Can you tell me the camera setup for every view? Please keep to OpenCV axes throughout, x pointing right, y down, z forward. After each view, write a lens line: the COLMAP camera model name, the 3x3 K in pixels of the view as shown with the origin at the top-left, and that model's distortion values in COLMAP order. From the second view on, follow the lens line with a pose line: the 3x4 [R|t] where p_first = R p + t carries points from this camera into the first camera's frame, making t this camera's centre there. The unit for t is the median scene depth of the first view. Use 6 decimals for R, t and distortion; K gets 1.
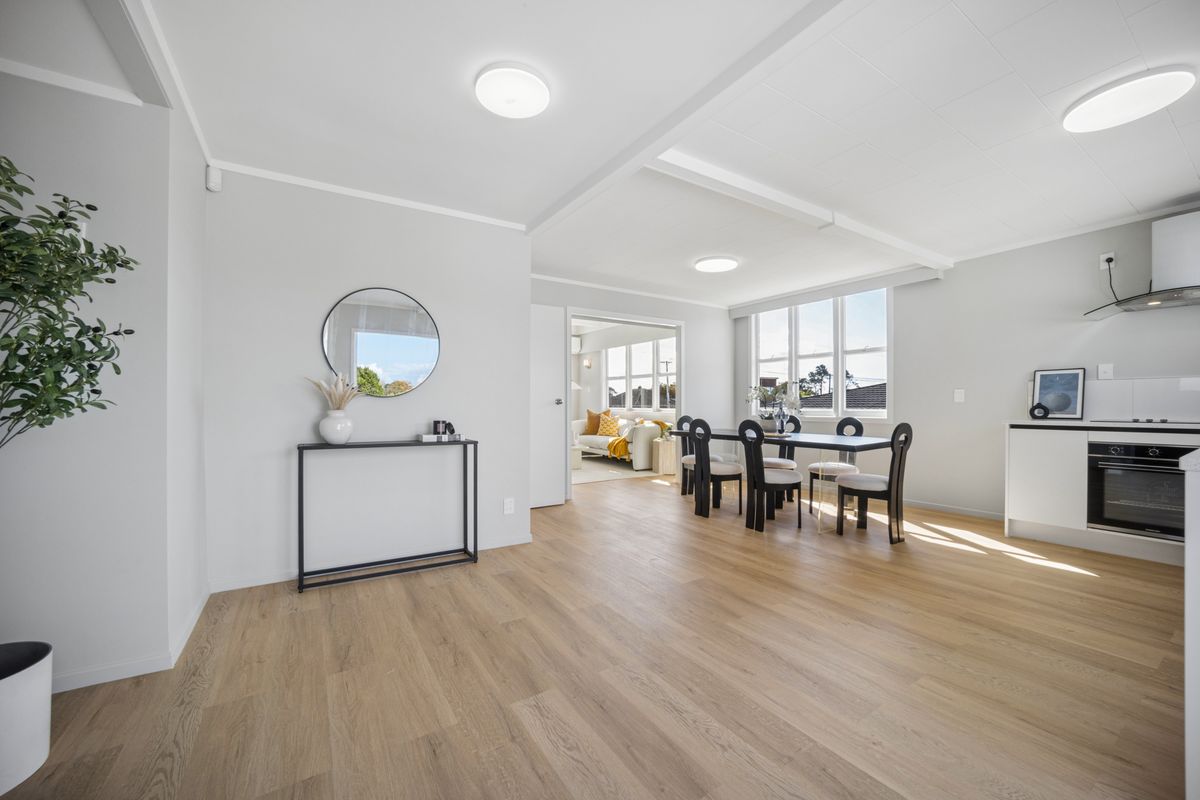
lens RADIAL K [[466.6, 0, 600.0], [0, 466.6, 400.0], [0, 0, 1]] dist [-0.049056, 0.026048]
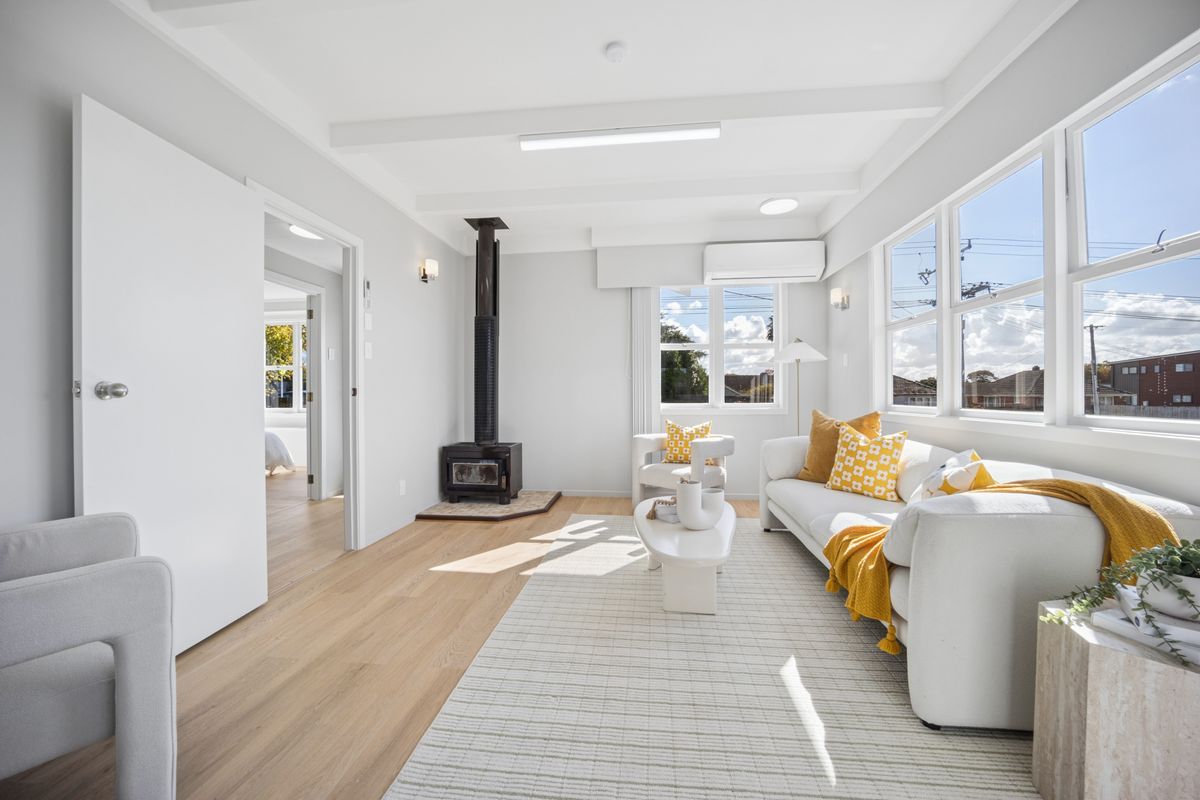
lens RADIAL K [[466.6, 0, 600.0], [0, 466.6, 400.0], [0, 0, 1]] dist [-0.049056, 0.026048]
pose [[0.760750, -0.010348, -0.648962, 0.083757], [0.017040, 0.999847, 0.004032, 0.007111], [0.648821, -0.014126, 0.760810, 0.632221]]
